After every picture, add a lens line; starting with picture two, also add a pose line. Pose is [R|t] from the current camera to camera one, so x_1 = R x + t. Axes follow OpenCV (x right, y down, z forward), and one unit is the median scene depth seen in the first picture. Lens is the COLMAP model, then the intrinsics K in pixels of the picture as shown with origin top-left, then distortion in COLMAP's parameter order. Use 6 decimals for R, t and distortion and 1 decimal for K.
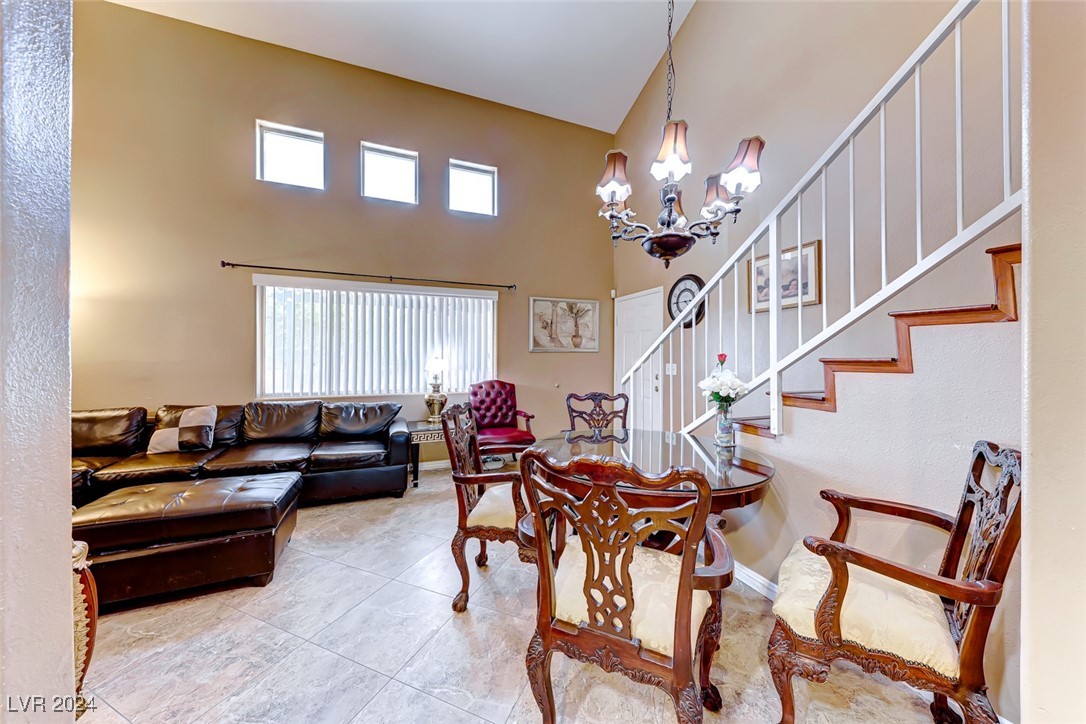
lens RADIAL K [[369.0, 0, 540.5], [0, 369.0, 356.1], [0, 0, 1]] dist [-0.007614, -0.000086]
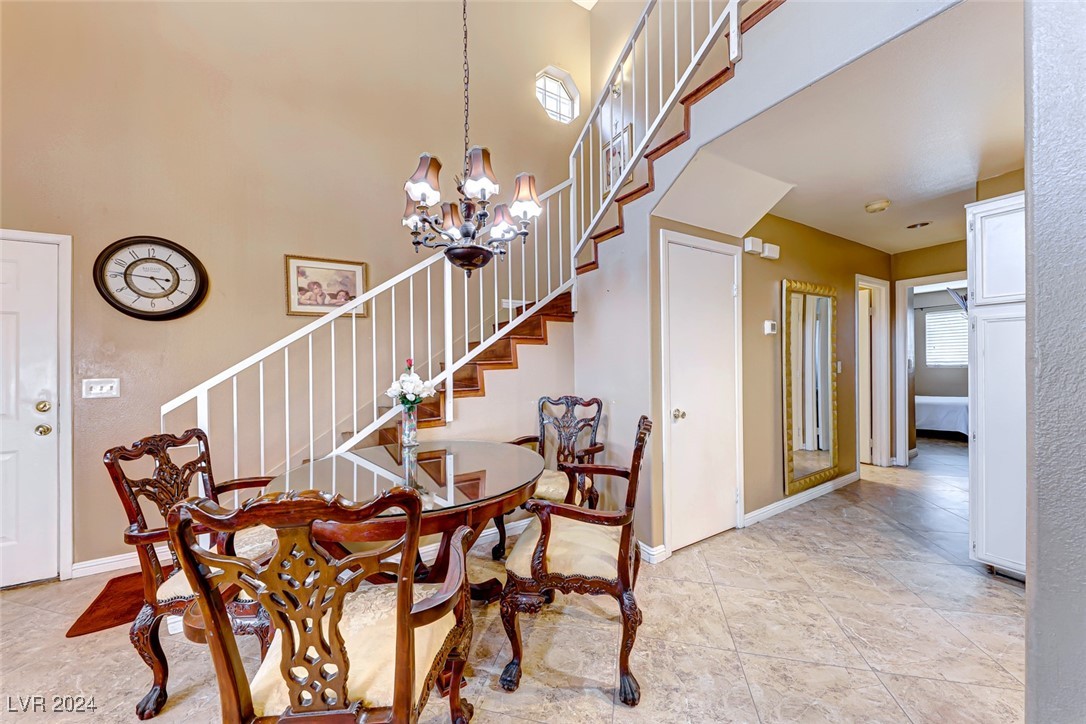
lens RADIAL K [[373.8, 0, 540.8], [0, 373.8, 359.0], [0, 0, 1]] dist [0.012599, -0.006462]
pose [[-0.154331, 0.002984, 0.988015, -0.330254], [0.010628, 0.999943, -0.001360, -0.000842], [-0.987962, 0.010291, -0.154353, 0.413960]]
